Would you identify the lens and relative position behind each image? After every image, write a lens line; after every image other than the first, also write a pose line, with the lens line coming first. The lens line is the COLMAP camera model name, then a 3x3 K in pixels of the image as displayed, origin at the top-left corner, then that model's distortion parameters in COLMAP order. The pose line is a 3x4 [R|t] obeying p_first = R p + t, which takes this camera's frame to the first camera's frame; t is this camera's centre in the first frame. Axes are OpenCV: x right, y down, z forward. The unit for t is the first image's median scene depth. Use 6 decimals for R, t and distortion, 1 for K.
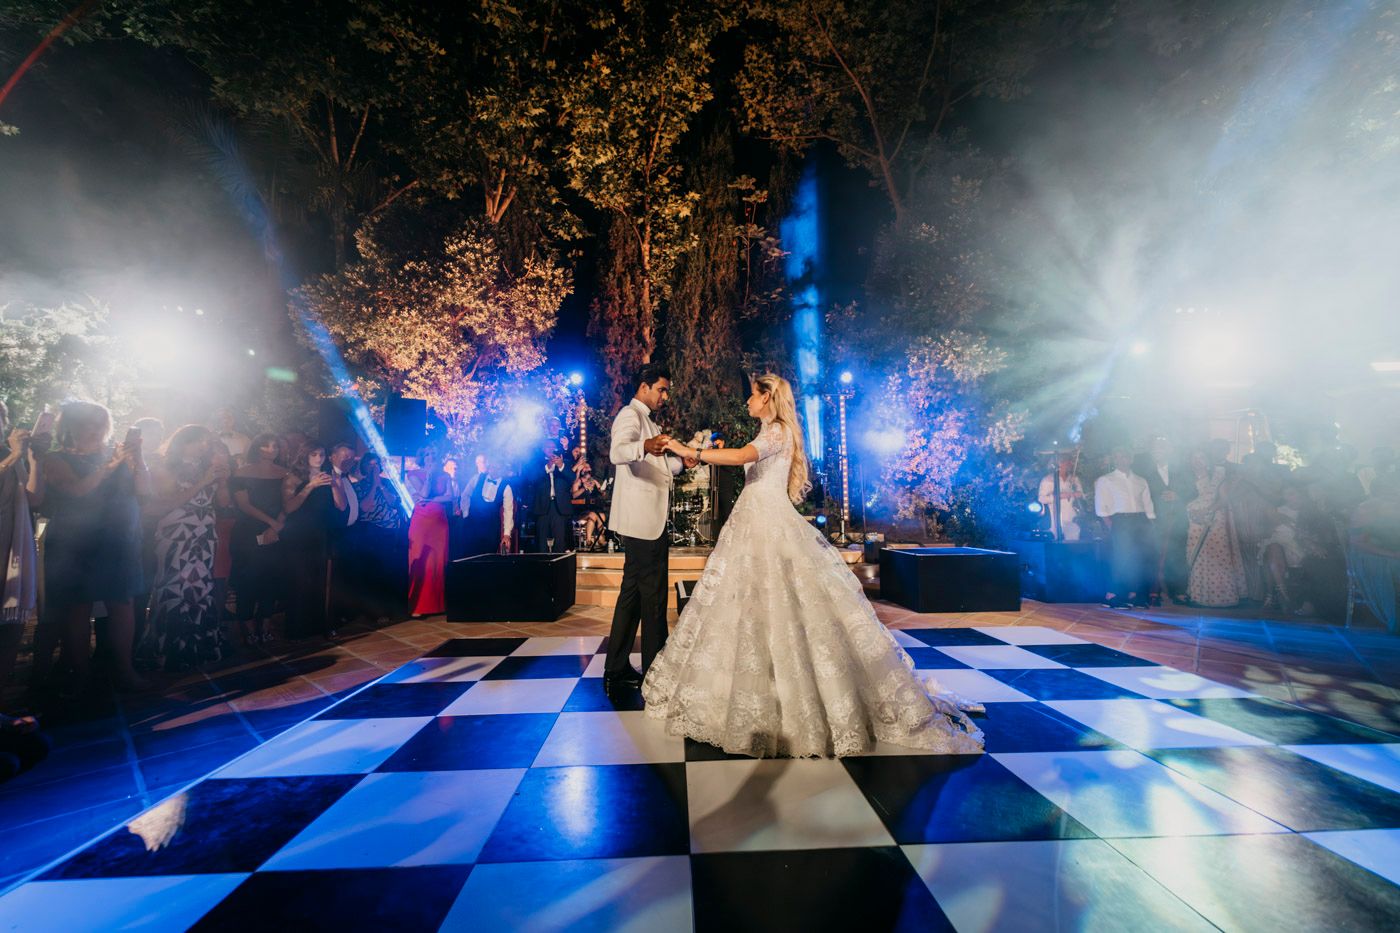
lens RADIAL K [[553.0, 0, 696.3], [0, 553.0, 467.2], [0, 0, 1]] dist [-0.000767, -0.000176]
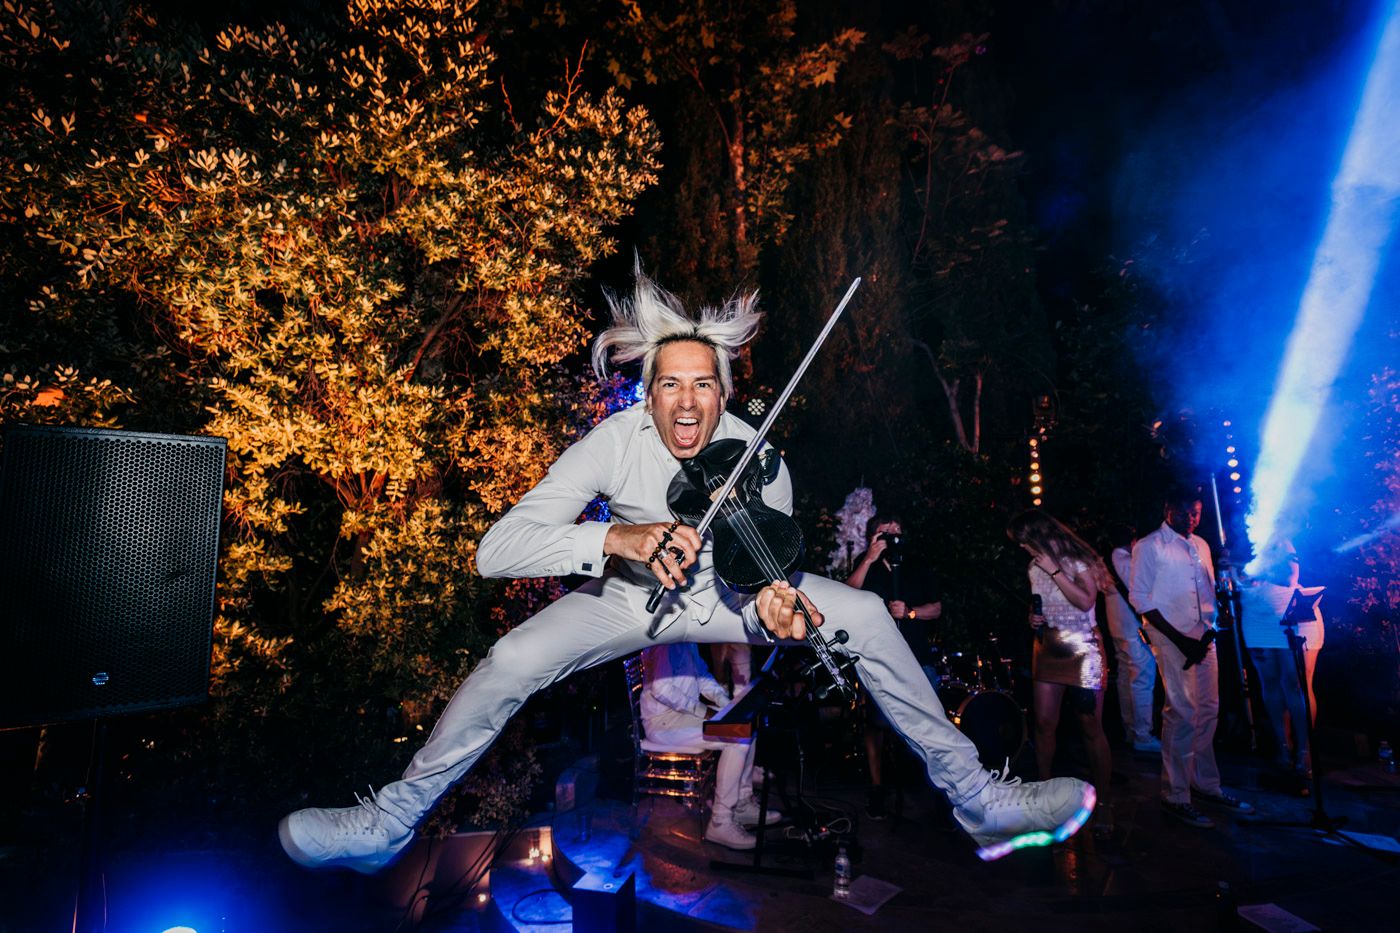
lens RADIAL K [[672.7, 0, 700.0], [0, 672.7, 466.5], [0, 0, 1]] dist [-0.001176, -0.000629]
pose [[0.999122, -0.008007, 0.041126, -0.213159], [0.010795, 0.997626, -0.068019, -0.062171], [-0.040484, 0.068403, 0.996836, 0.500598]]
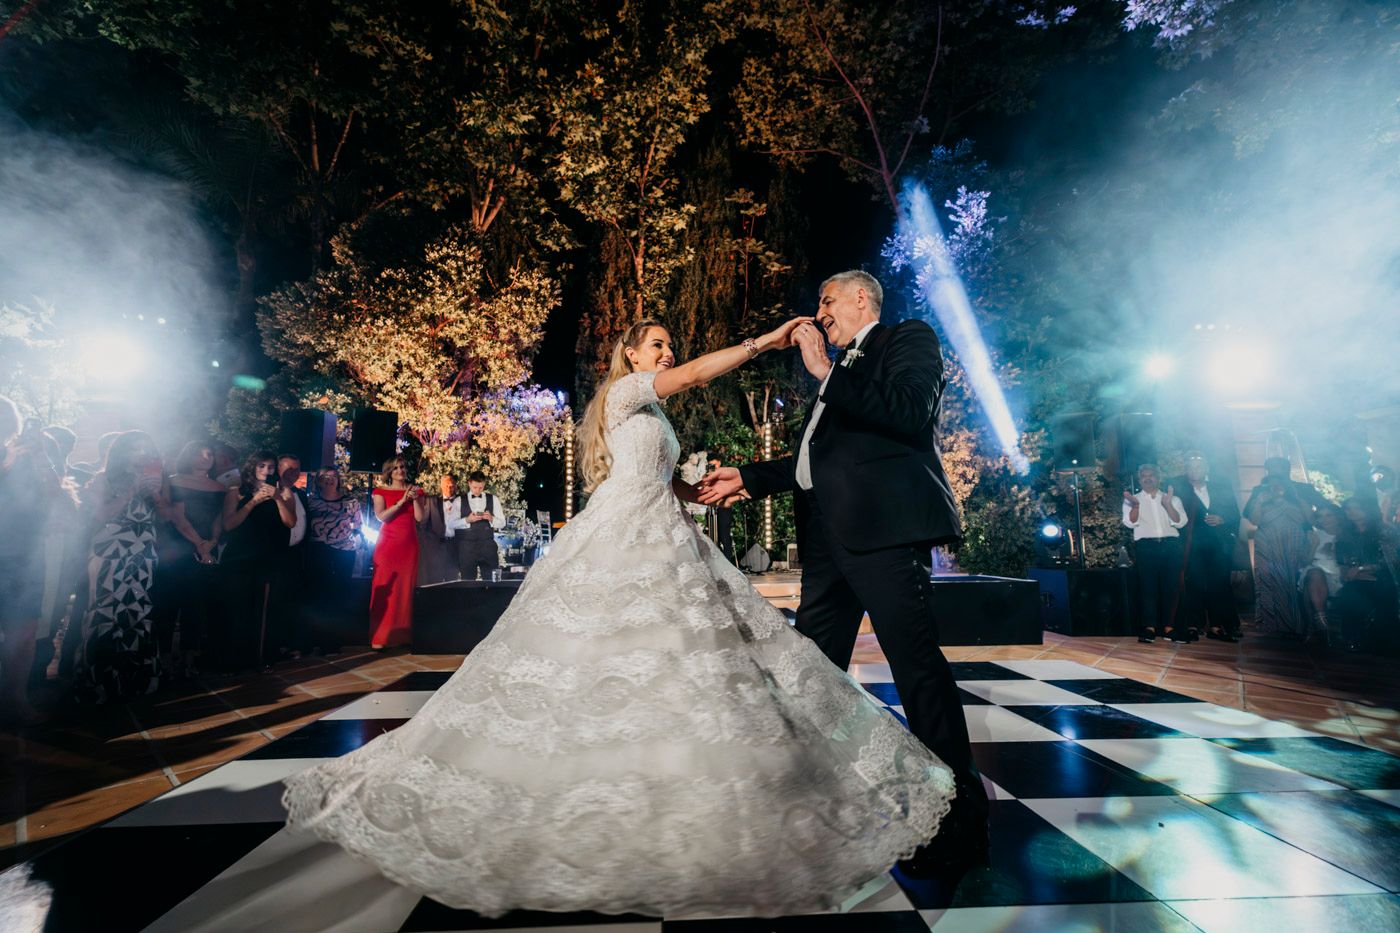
lens RADIAL K [[582.1, 0, 696.7], [0, 582.1, 466.2], [0, 0, 1]] dist [-0.001183, -0.000220]
pose [[0.999972, 0.004771, 0.005723, 0.005404], [-0.004457, 0.998551, -0.053632, 0.013112], [-0.005971, 0.053605, 0.998544, 0.018663]]
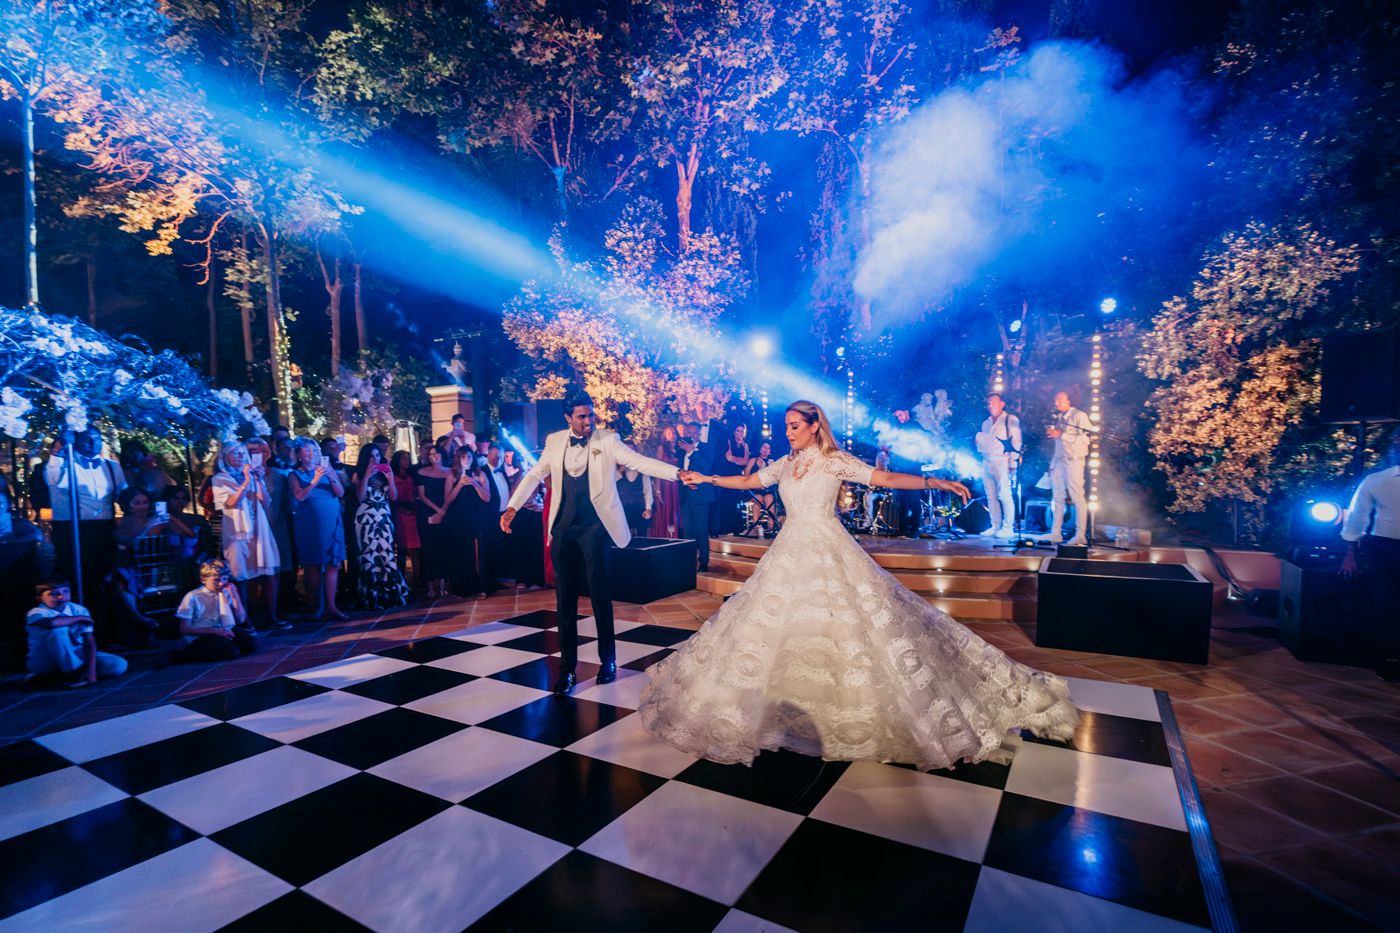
lens RADIAL K [[644.0, 0, 701.9], [0, 644.0, 503.6], [0, 0, 1]] dist [0.002201, 0.000166]
pose [[0.845049, 0.031034, -0.533787, 0.312598], [0.040447, 0.991743, 0.121692, -0.040856], [0.533156, -0.124426, 0.836817, 0.014322]]
